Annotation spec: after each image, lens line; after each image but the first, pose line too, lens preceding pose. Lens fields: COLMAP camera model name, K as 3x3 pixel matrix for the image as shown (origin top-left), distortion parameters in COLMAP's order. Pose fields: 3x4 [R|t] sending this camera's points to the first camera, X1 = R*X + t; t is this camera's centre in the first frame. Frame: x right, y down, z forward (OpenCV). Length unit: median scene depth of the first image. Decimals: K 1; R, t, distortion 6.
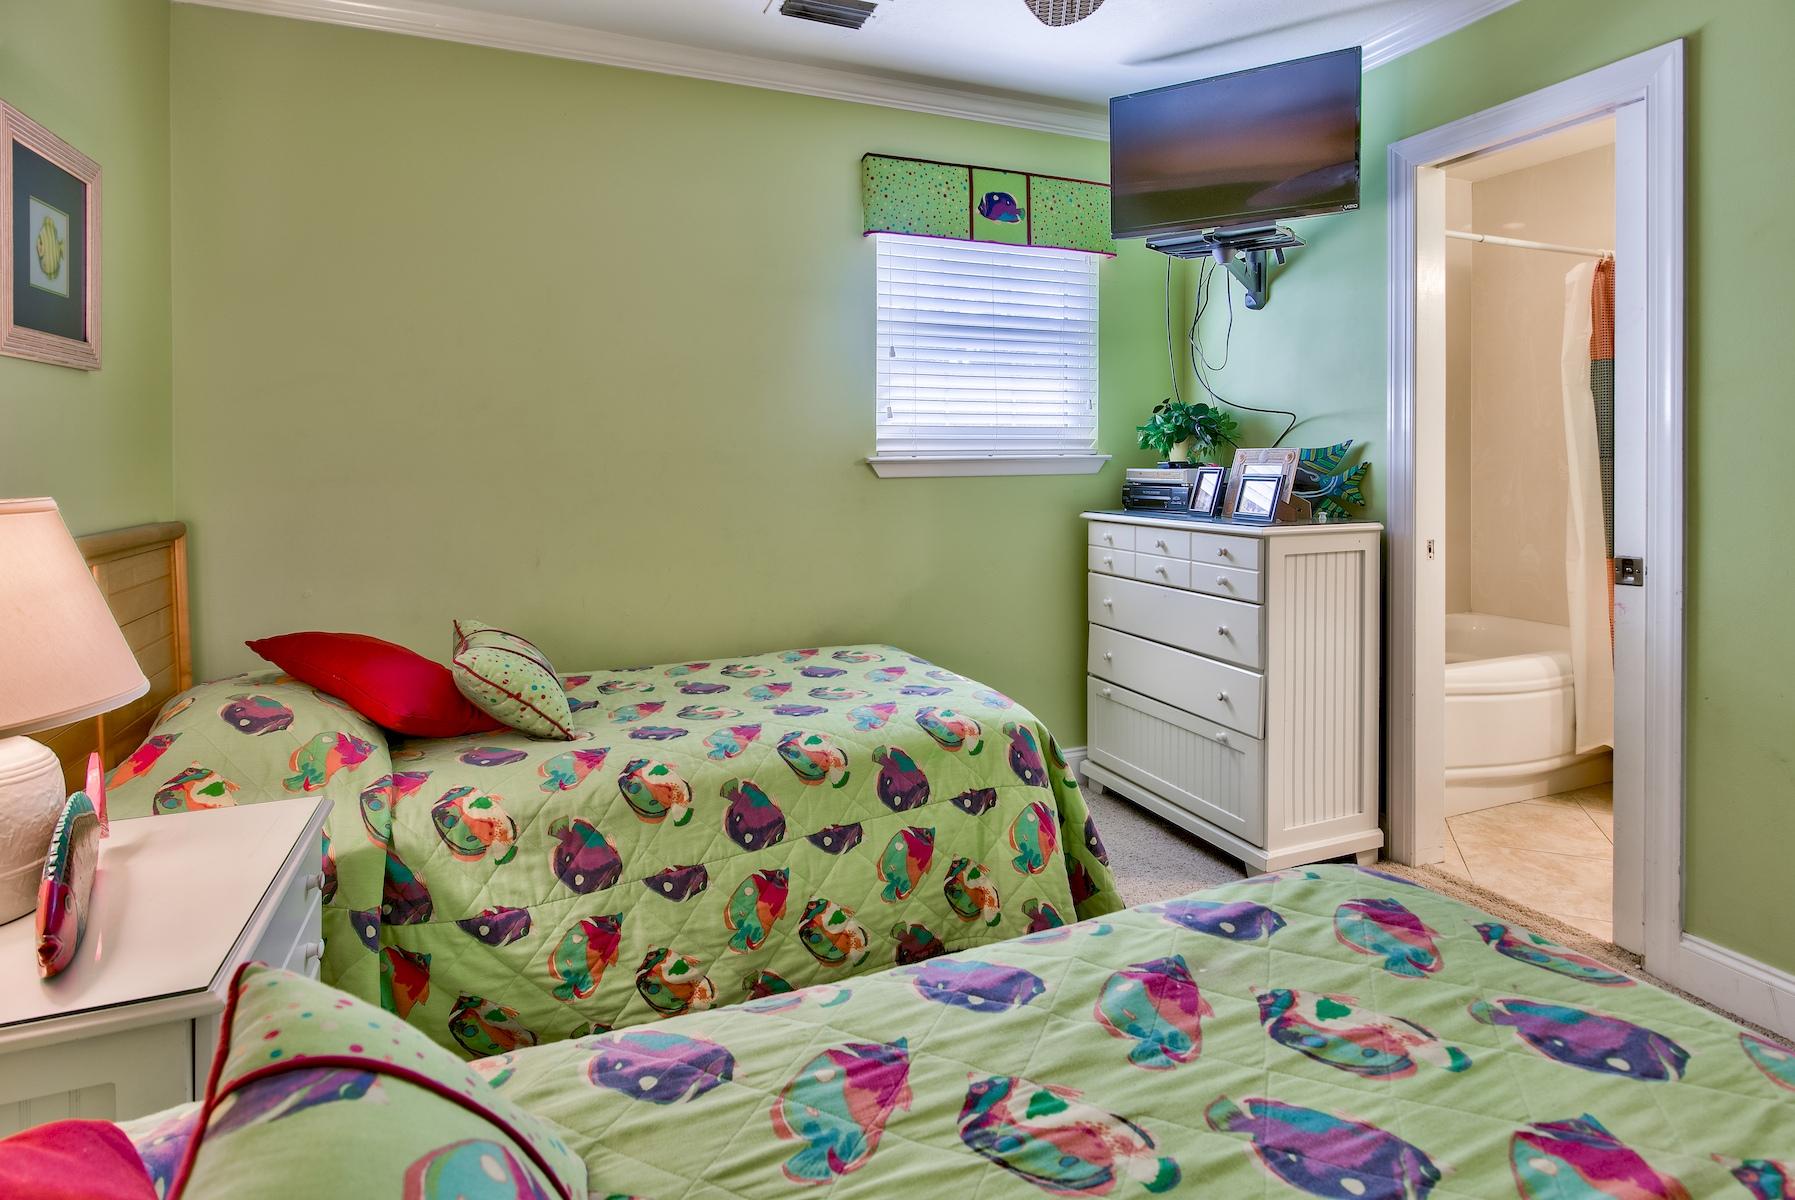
lens RADIAL K [[945.5, 0, 903.0], [0, 945.5, 482.8], [0, 0, 1]] dist [0.000945, -0.001264]
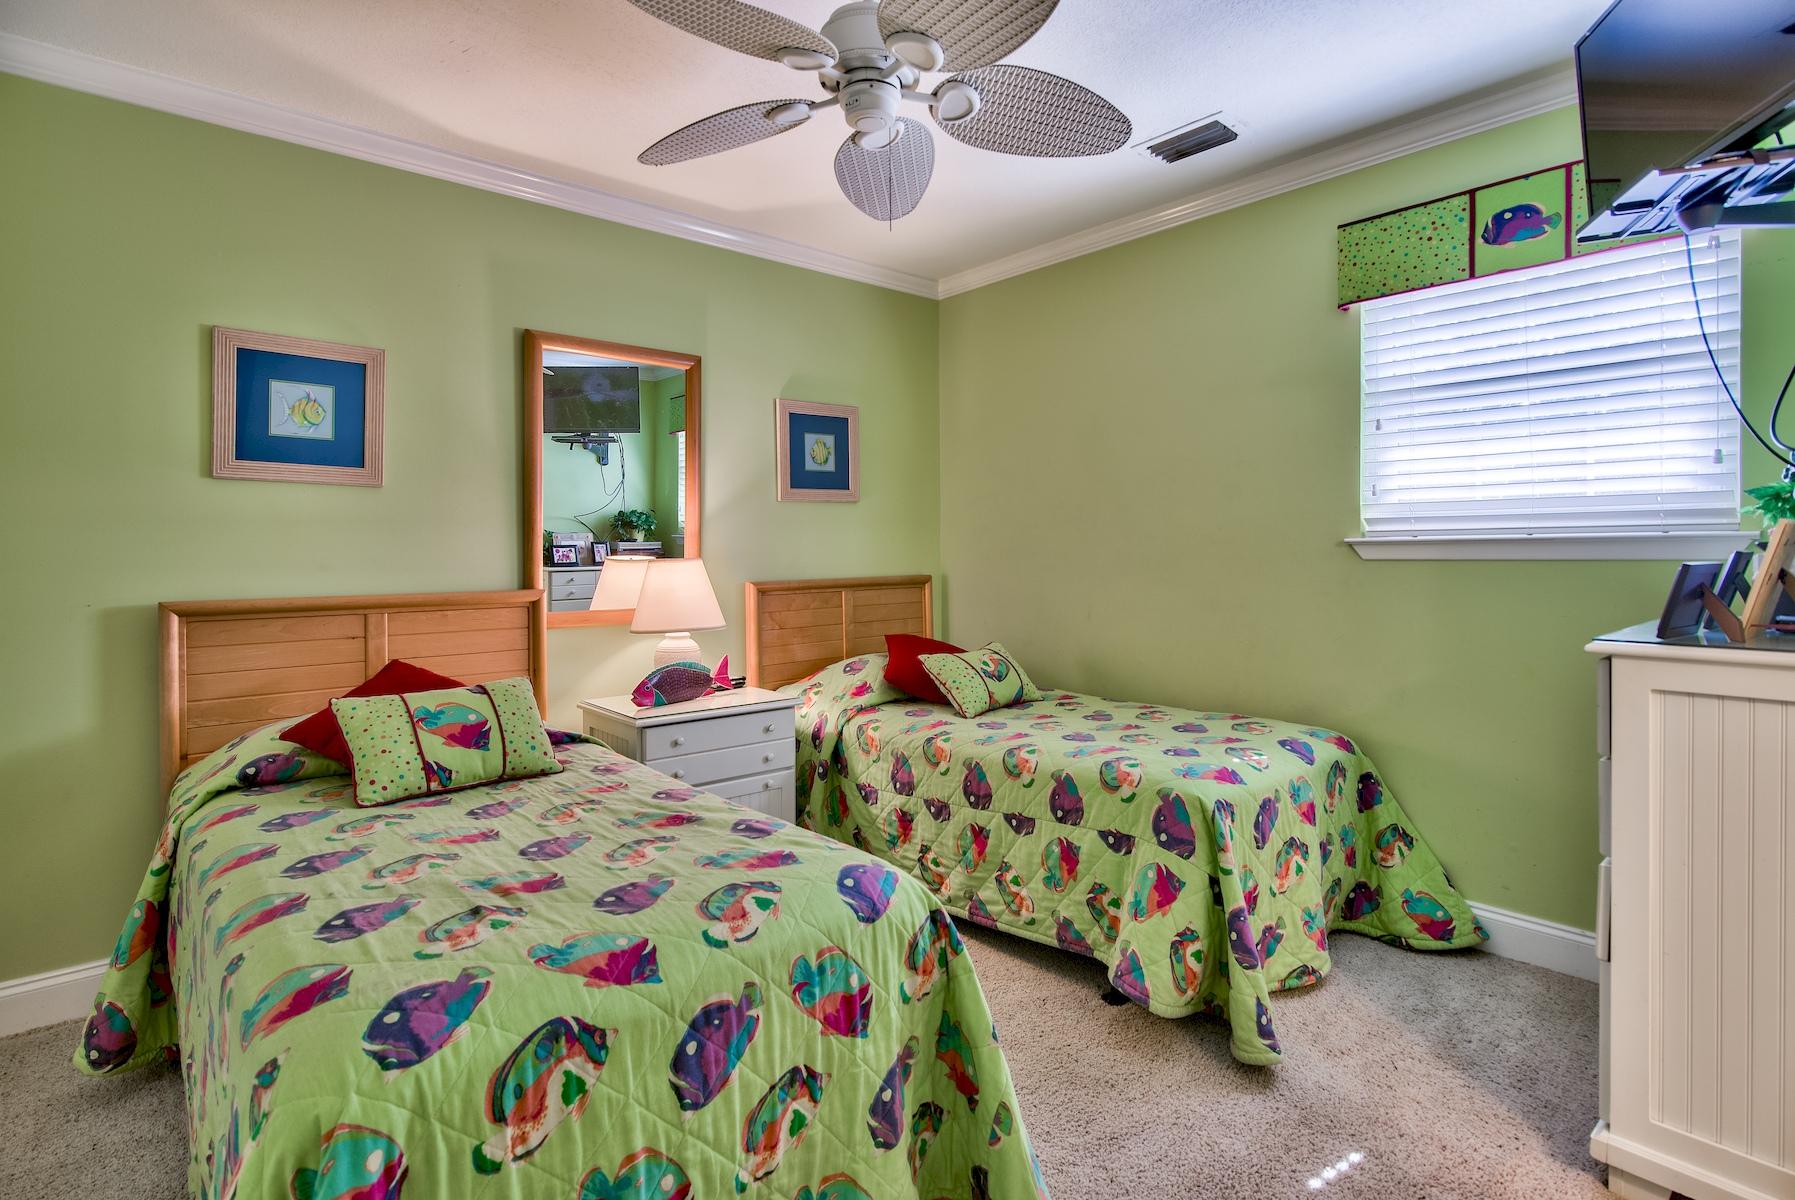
lens RADIAL K [[885.8, 0, 891.6], [0, 885.8, 570.2], [0, 0, 1]] dist [-0.000367, -0.000319]
pose [[0.307980, 0.027671, -0.950990, 1.010625], [-0.017531, 0.999572, 0.023407, -0.010925], [0.951231, 0.009462, 0.308334, 0.410723]]
